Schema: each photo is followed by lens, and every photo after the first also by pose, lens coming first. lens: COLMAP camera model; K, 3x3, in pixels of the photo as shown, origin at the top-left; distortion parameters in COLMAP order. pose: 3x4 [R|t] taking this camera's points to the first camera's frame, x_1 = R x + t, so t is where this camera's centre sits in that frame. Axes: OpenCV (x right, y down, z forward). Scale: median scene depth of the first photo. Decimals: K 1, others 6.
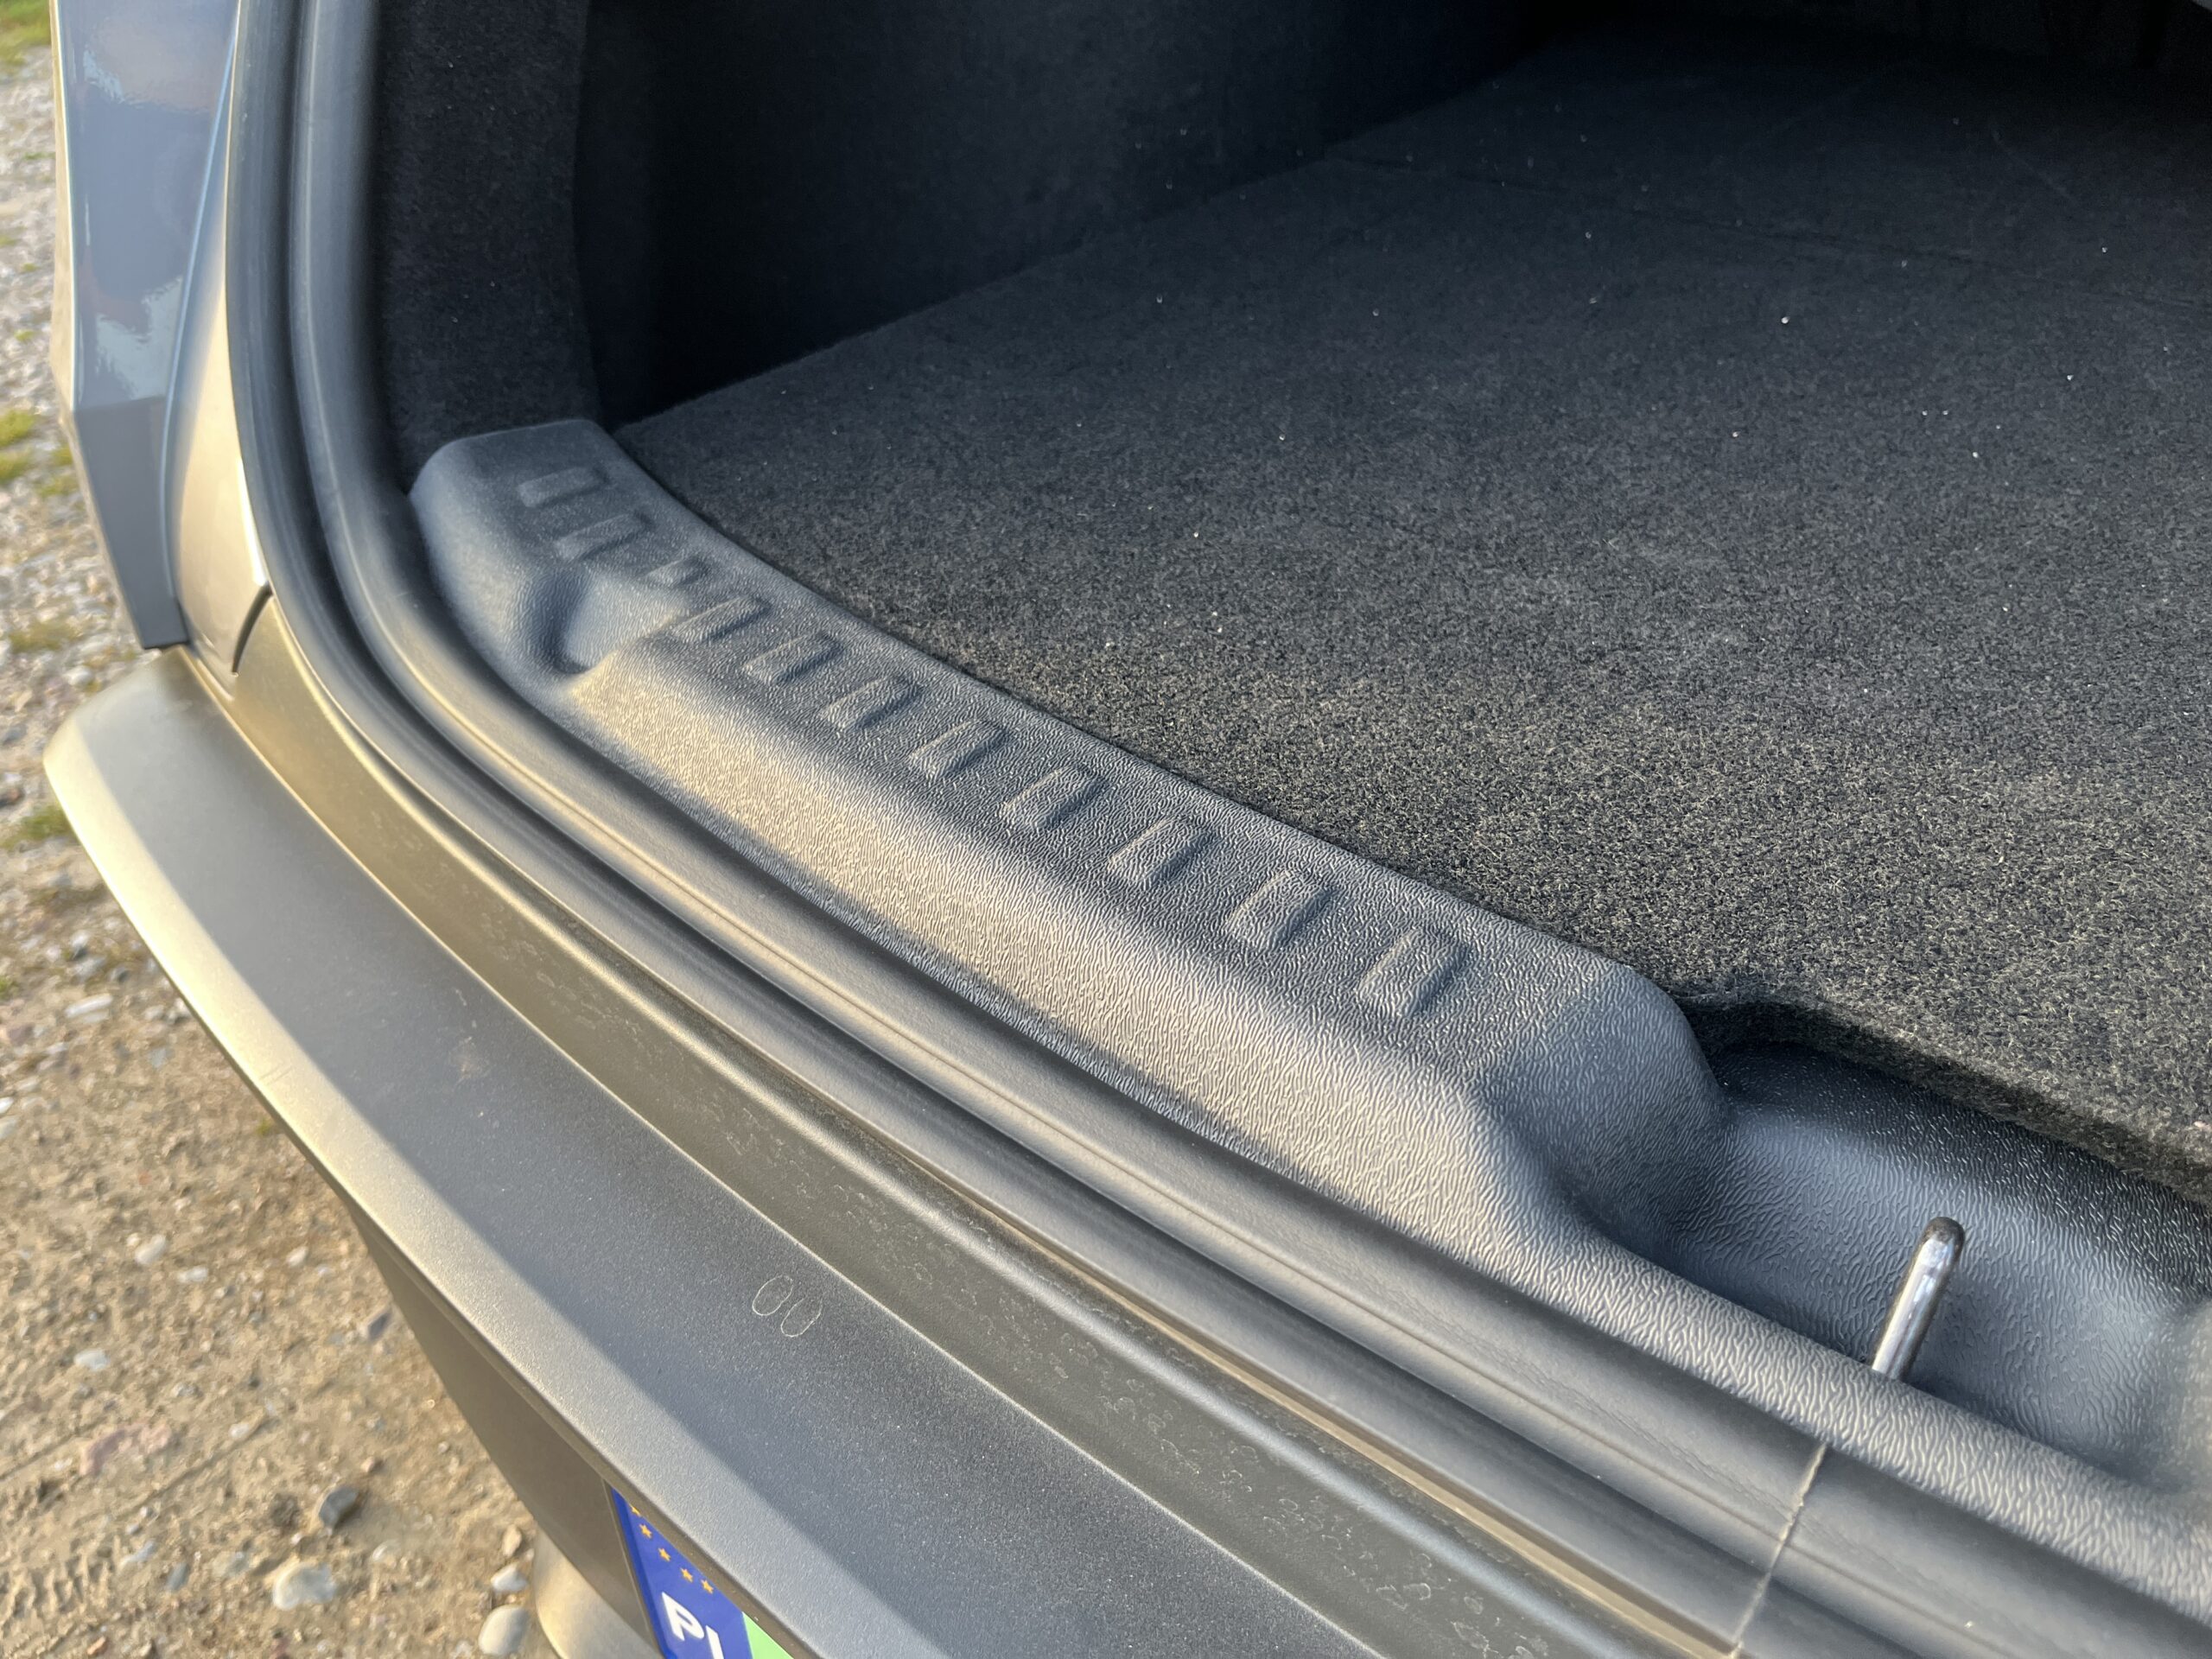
lens RADIAL K [[1729.9, 0, 1106.0], [0, 1729.9, 829.5], [0, 0, 1]] dist [0.067661, -0.131932]
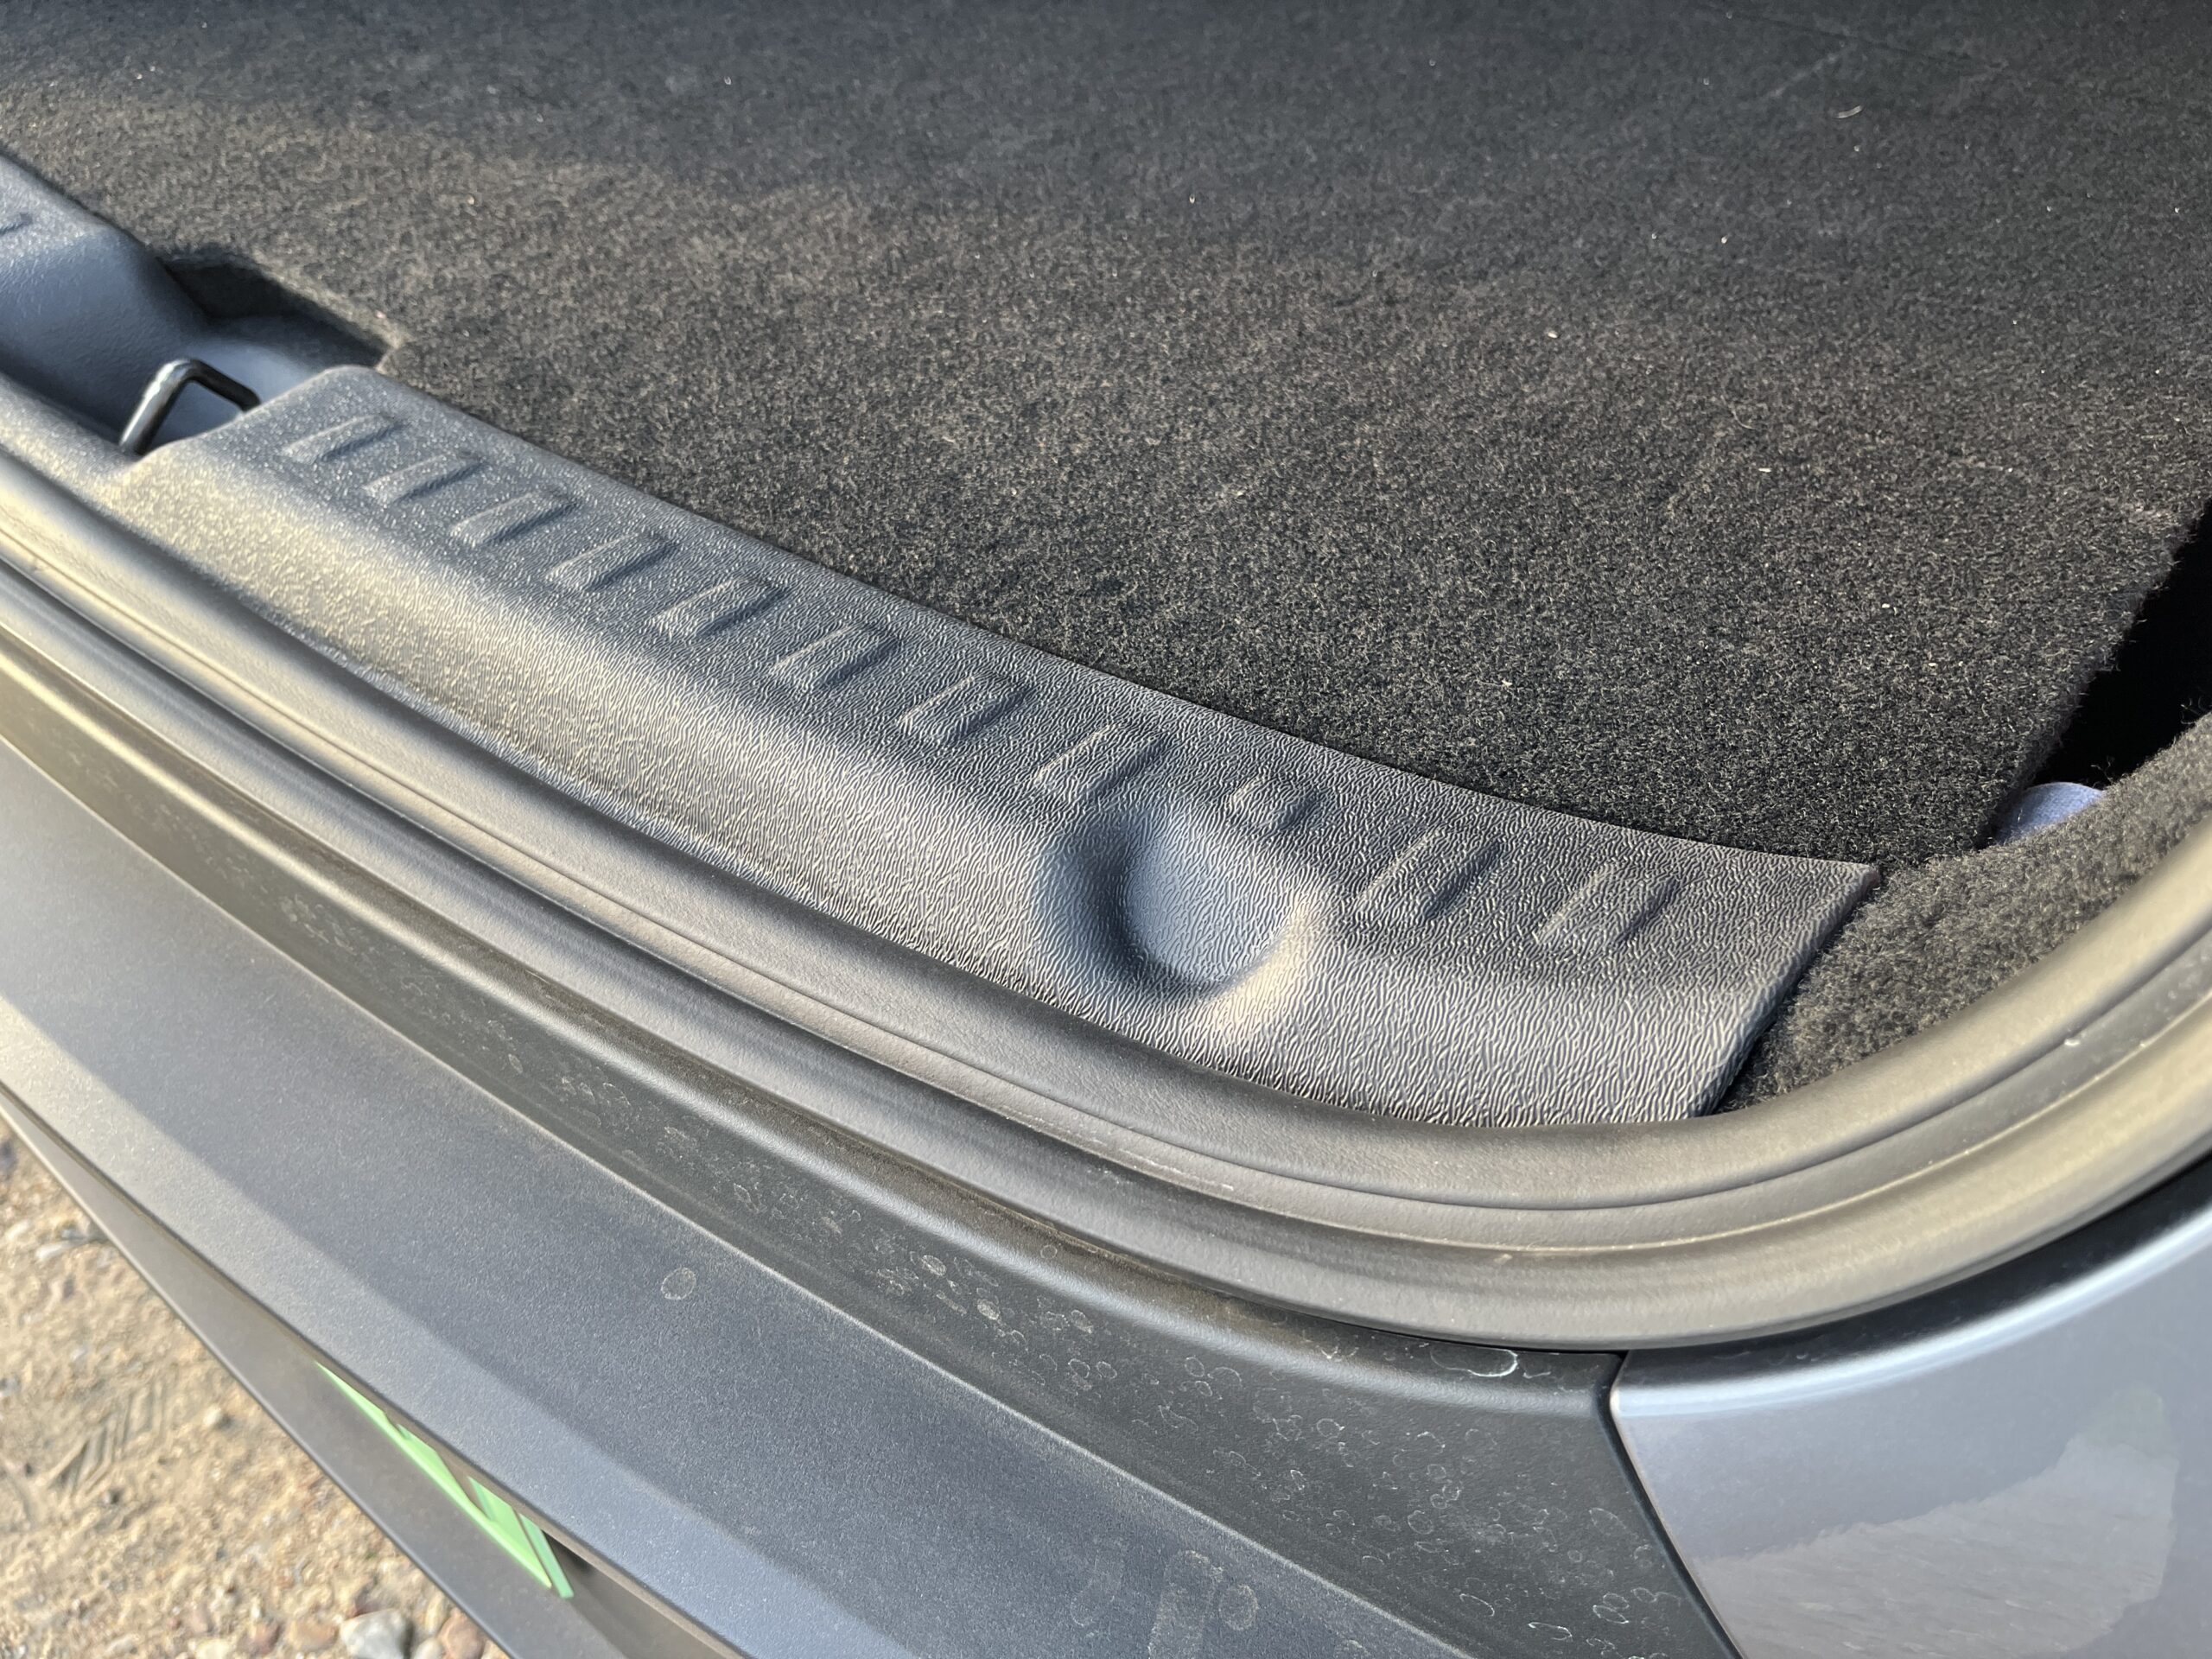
lens RADIAL K [[1729.9, 0, 1106.0], [0, 1729.9, 829.5], [0, 0, 1]] dist [0.067661, -0.131932]
pose [[0.997594, 0.049429, -0.048618, 0.416470], [-0.043132, 0.991470, 0.122990, 0.123147], [0.054282, -0.120597, 0.991216, -0.175345]]
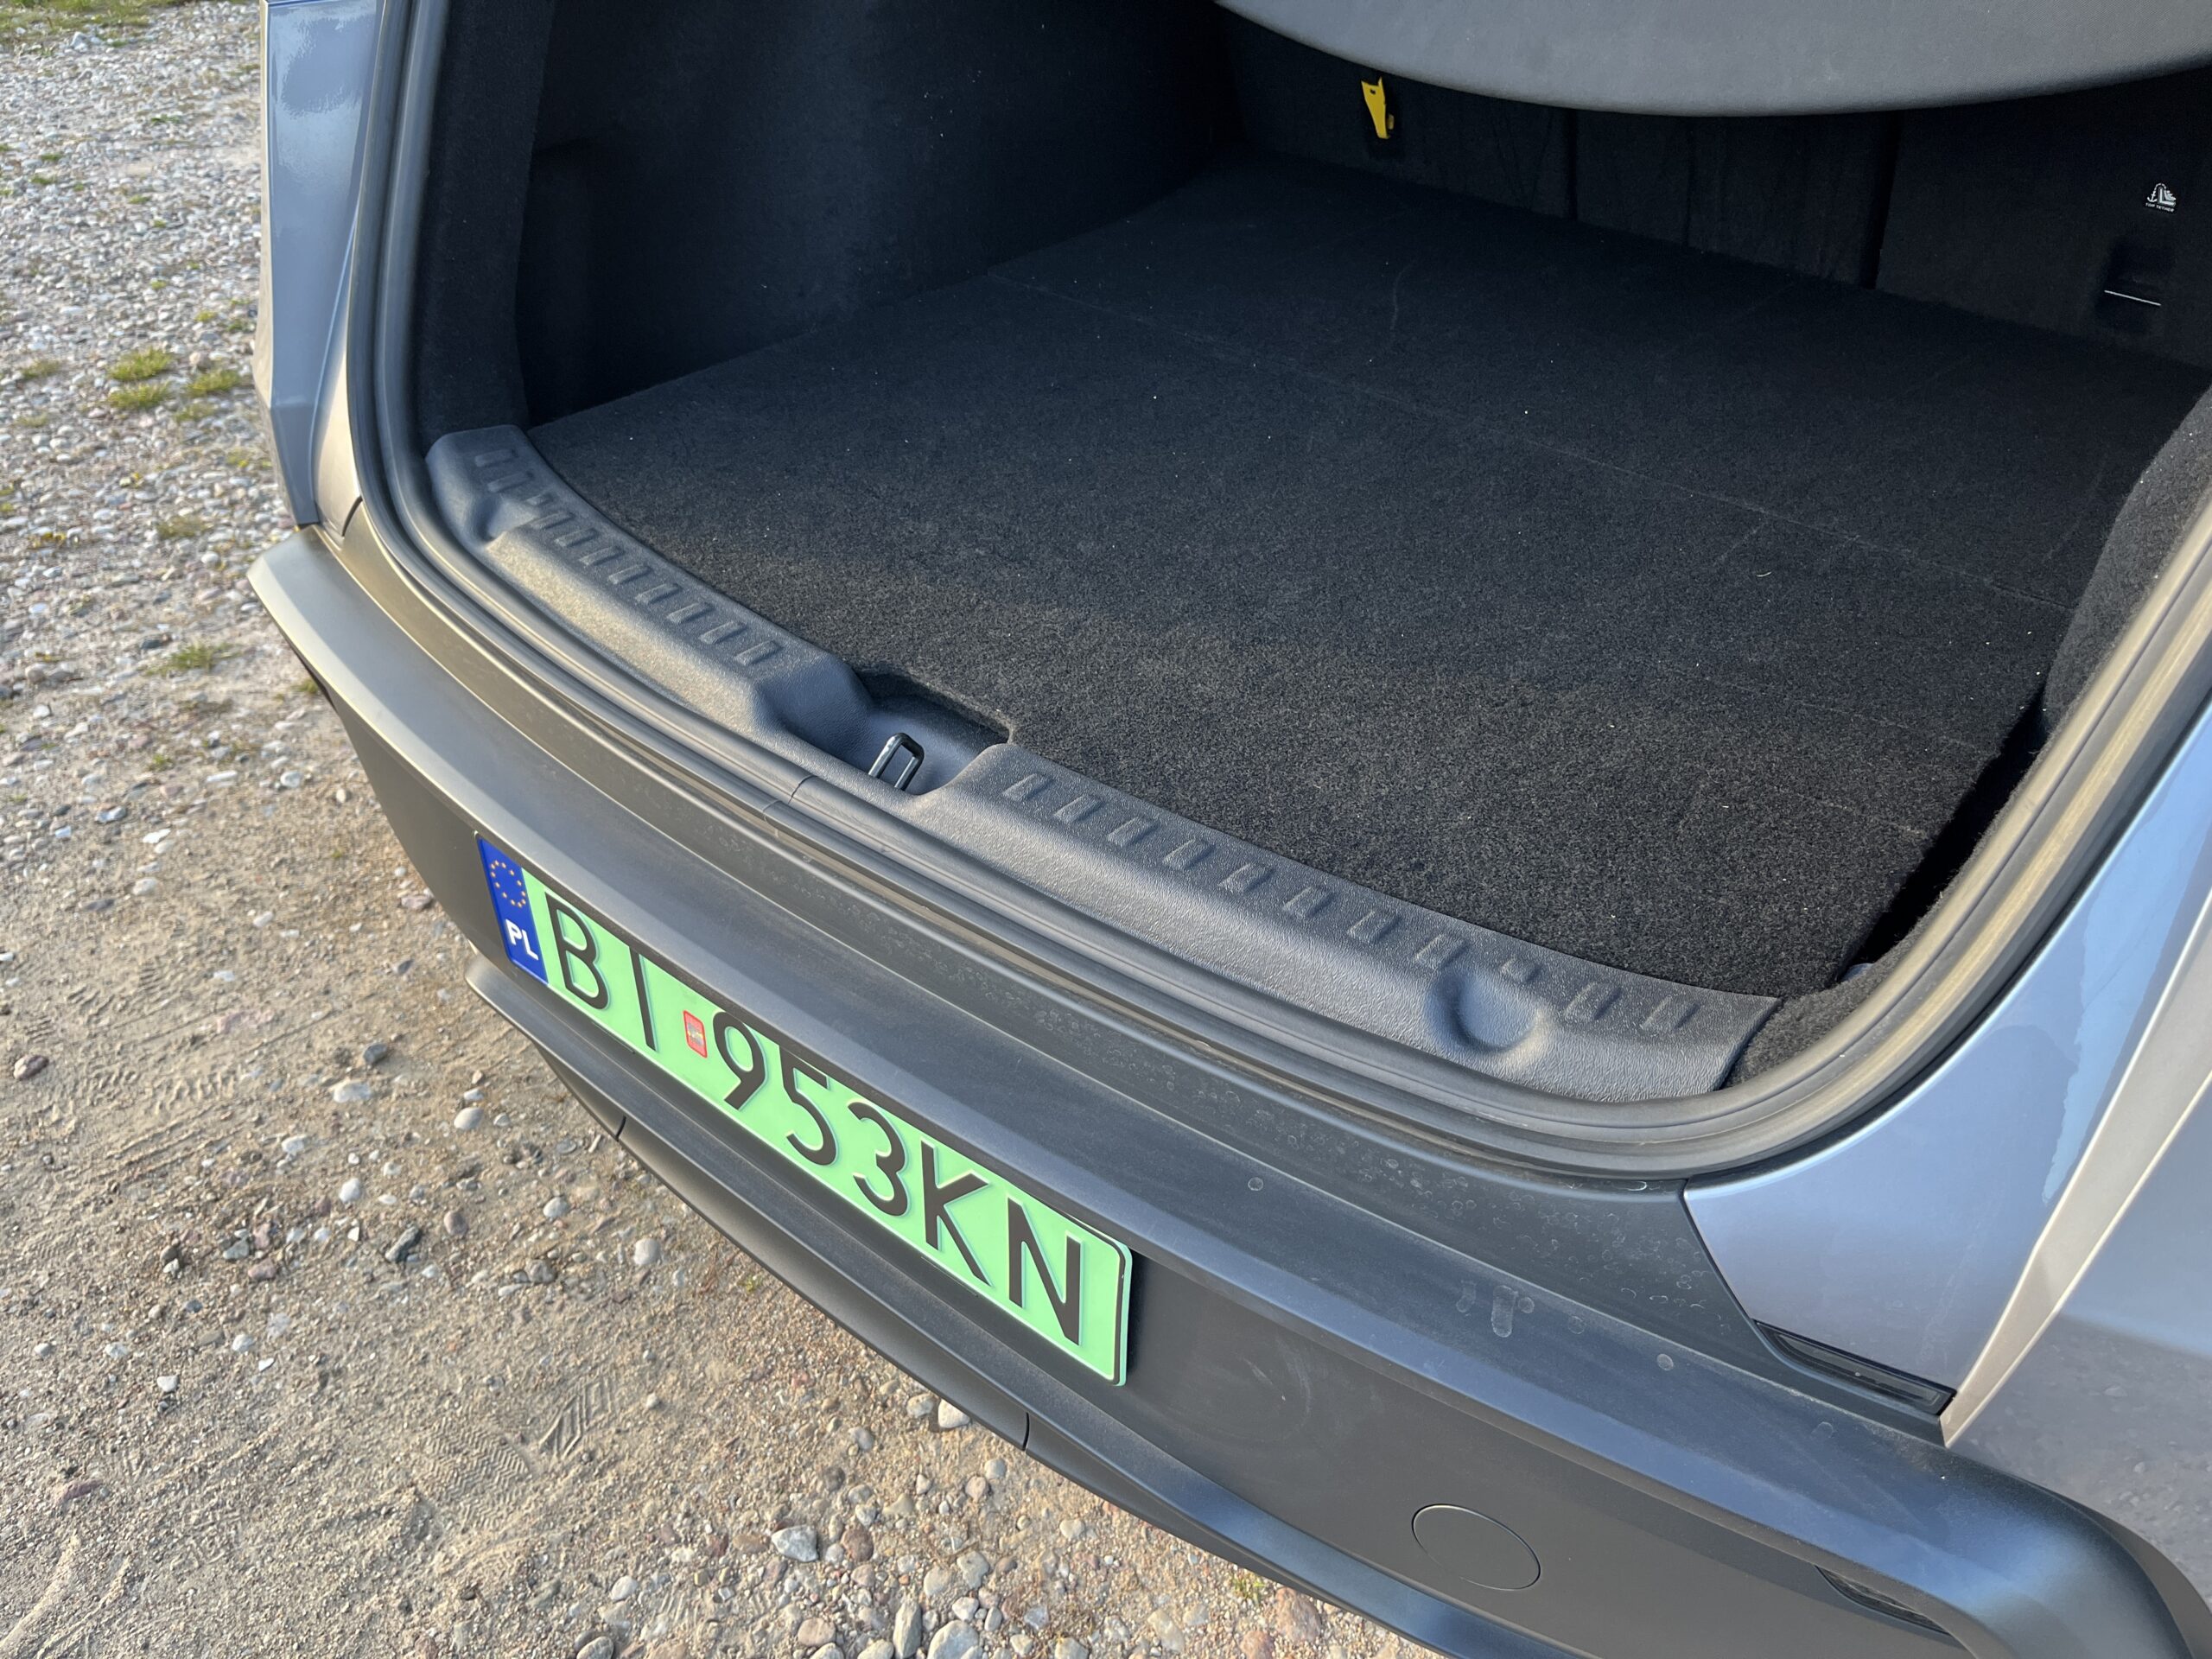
lens RADIAL K [[1729.9, 0, 1106.0], [0, 1729.9, 829.5], [0, 0, 1]] dist [0.067661, -0.131932]
pose [[0.998239, 0.052204, -0.028185, 0.273603], [-0.051408, 0.998277, 0.028282, 0.084791], [0.029613, -0.026783, 0.999203, -0.596393]]
